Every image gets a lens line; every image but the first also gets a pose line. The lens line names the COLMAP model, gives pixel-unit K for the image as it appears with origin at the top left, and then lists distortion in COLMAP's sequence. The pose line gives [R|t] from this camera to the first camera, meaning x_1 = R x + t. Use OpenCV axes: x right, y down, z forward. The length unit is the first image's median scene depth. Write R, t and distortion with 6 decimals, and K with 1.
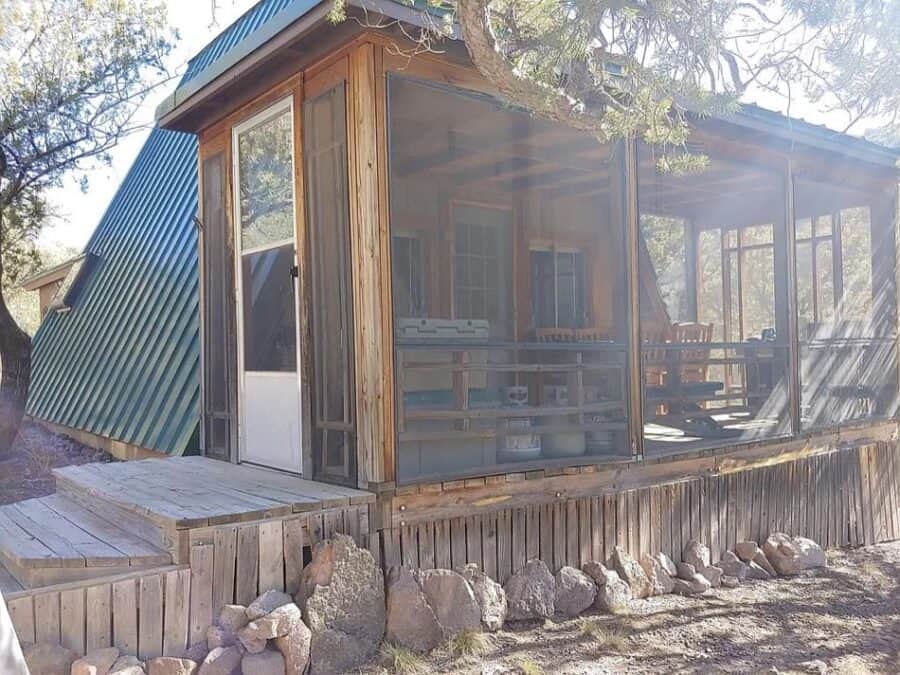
lens RADIAL K [[799.4, 0, 451.6], [0, 799.4, 345.9], [0, 0, 1]] dist [0.073903, -0.164572]
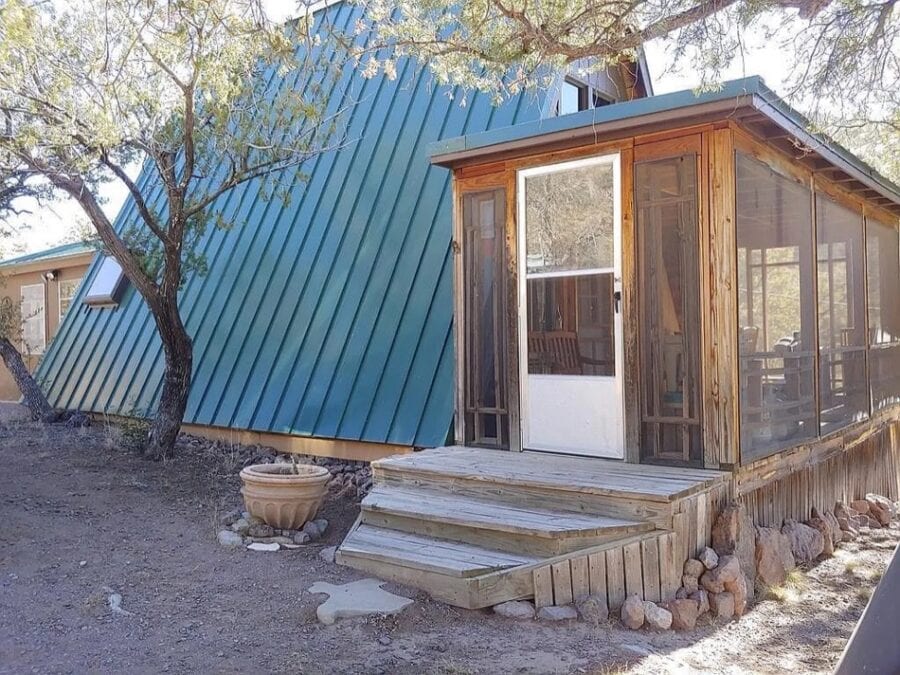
lens RADIAL K [[799.4, 0, 445.6], [0, 799.4, 330.8], [0, 0, 1]] dist [0.073903, -0.164572]
pose [[0.973441, 0.004809, 0.228886, -0.746568], [-0.005812, 0.999976, 0.003705, -0.042037], [-0.228863, -0.004937, 0.973446, -0.147668]]
